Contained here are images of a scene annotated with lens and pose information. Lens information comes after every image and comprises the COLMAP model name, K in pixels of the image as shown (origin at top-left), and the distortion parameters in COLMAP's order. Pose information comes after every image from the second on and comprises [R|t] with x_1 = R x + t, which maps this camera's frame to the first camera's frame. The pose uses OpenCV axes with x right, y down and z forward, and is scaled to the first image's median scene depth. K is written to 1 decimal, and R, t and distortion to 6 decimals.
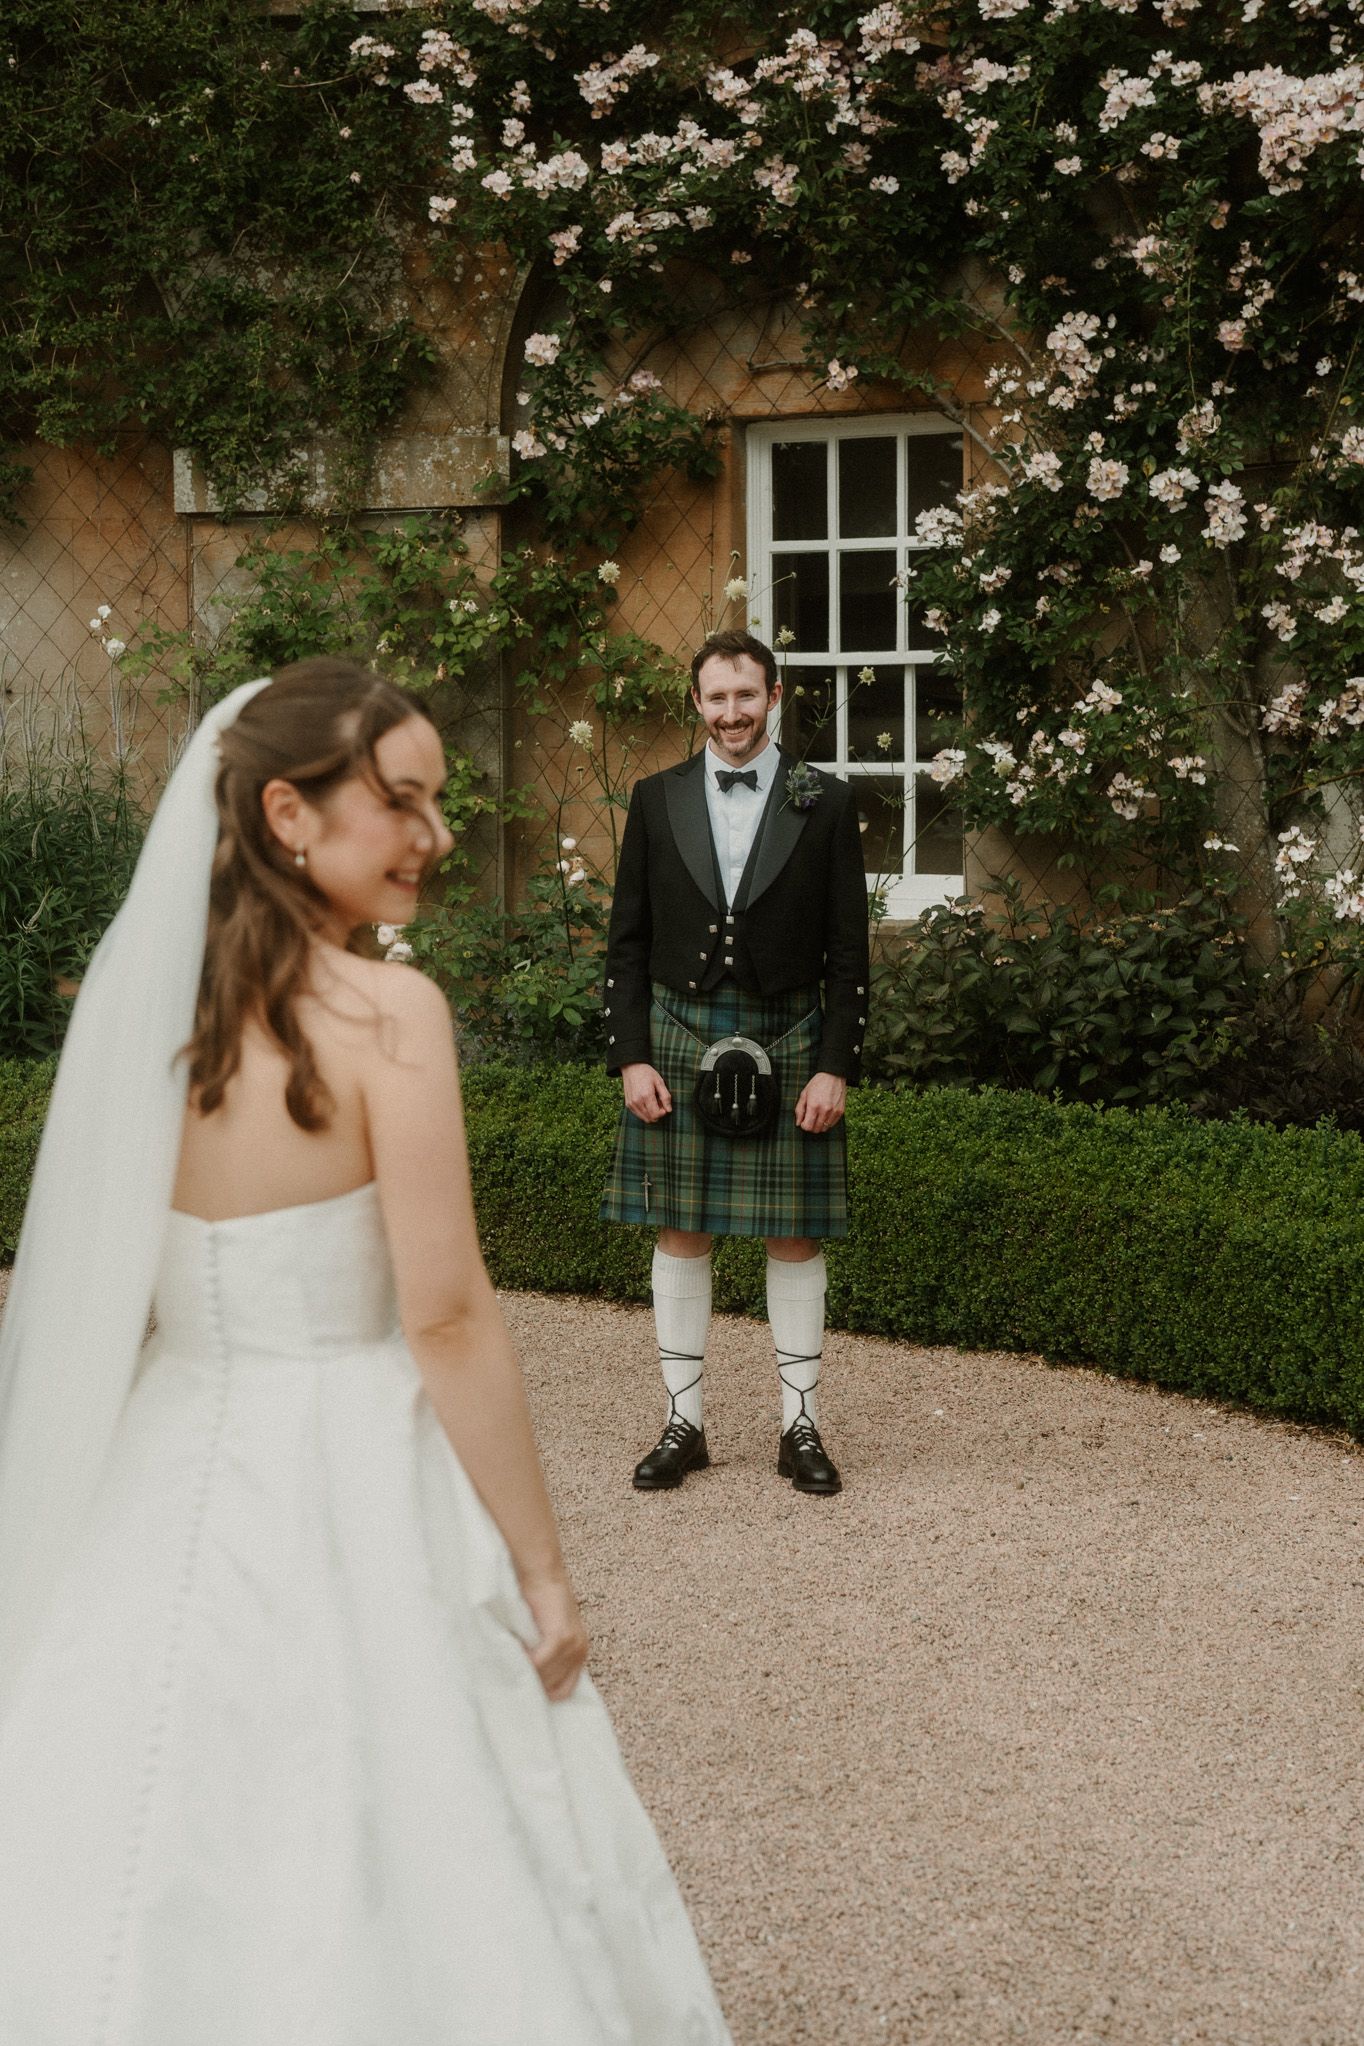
lens RADIAL K [[2934.8, 0, 711.4], [0, 2934.8, 953.6], [0, 0, 1]] dist [-0.003030, 0.132775]
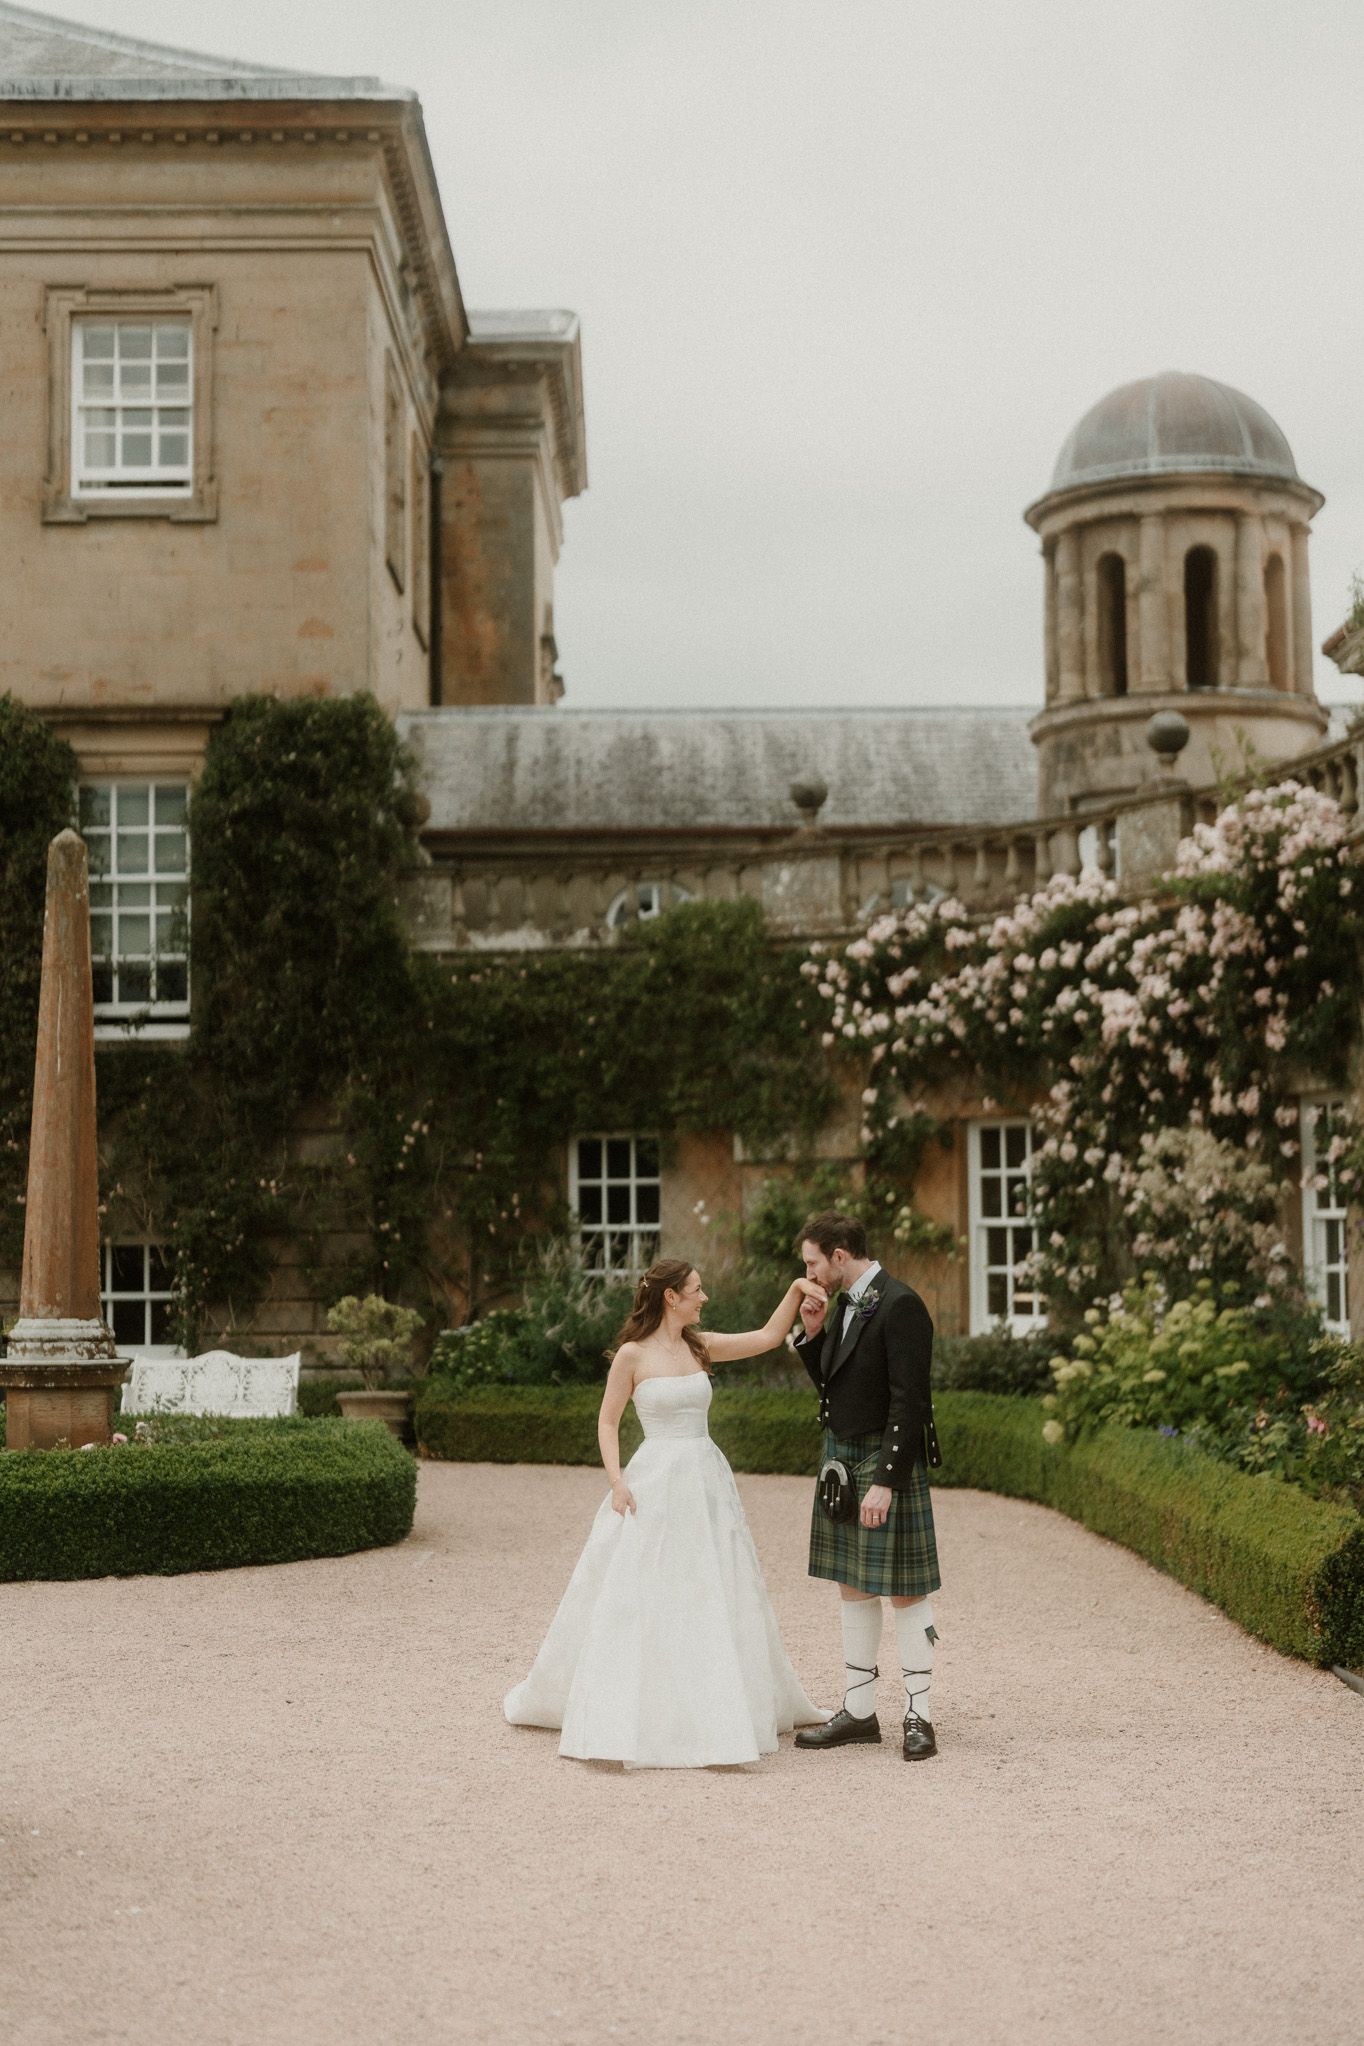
lens RADIAL K [[2929.7, 0, 683.8], [0, 2929.7, 1117.5], [0, 0, 1]] dist [-0.031950, 0.041912]
pose [[0.946427, -0.018366, -0.322395, 0.592141], [-0.017936, 0.993850, -0.109271, 0.078676], [0.322419, 0.109199, 0.940277, -1.345602]]
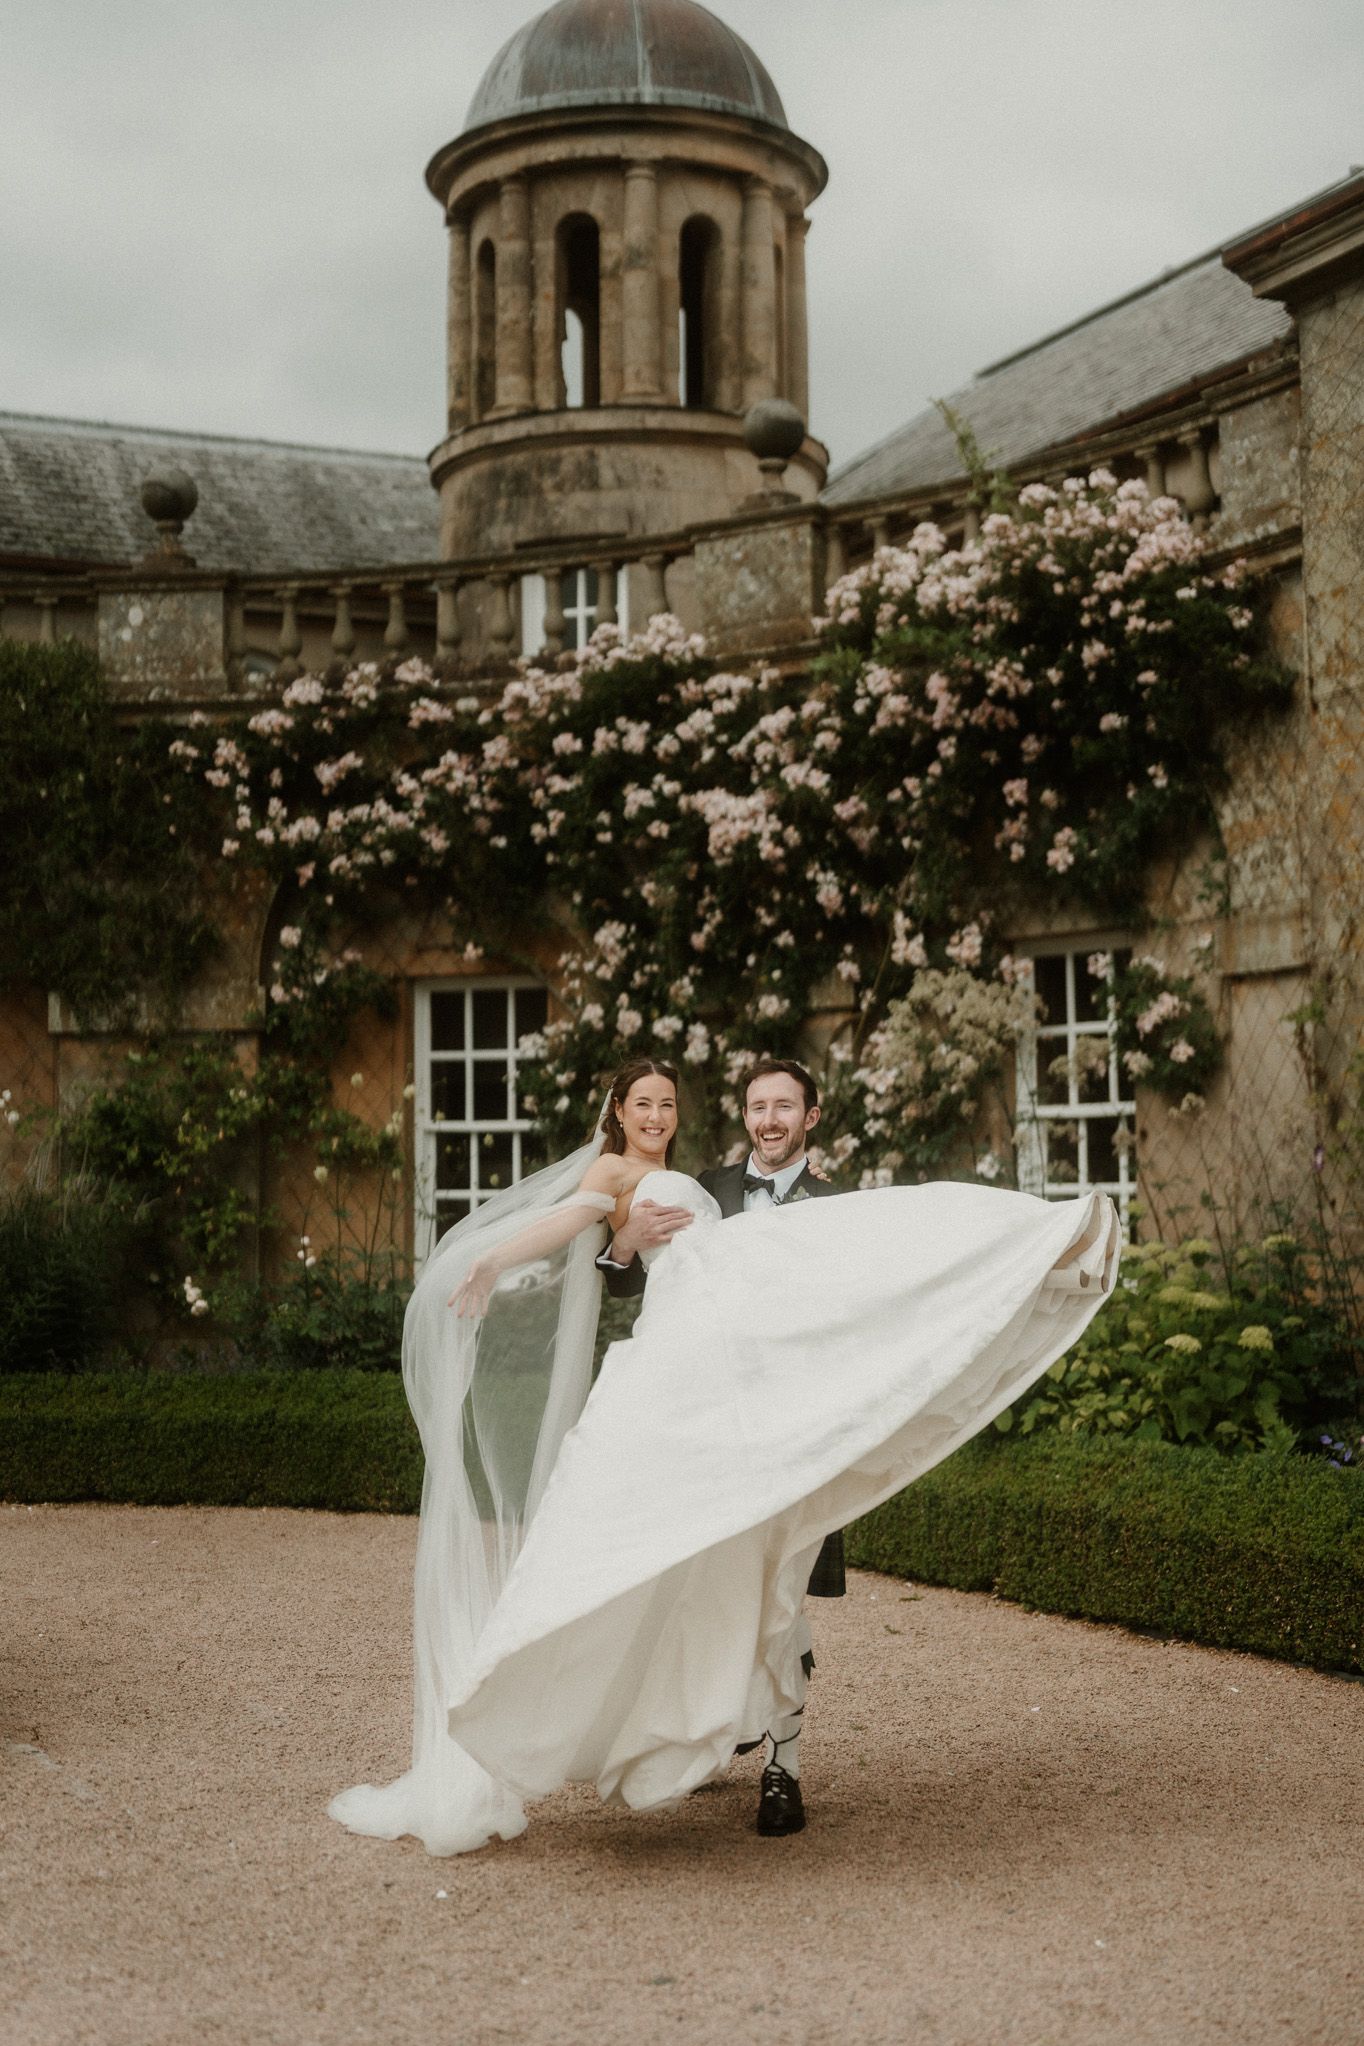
lens RADIAL K [[2821.3, 0, 645.8], [0, 2821.3, 1054.3], [0, 0, 1]] dist [0.003747, 0.104265]
pose [[0.995517, 0.004106, 0.094498, -0.008638], [0.007129, 0.992958, -0.118250, 0.046888], [-0.094318, 0.118393, 0.988477, -0.578942]]
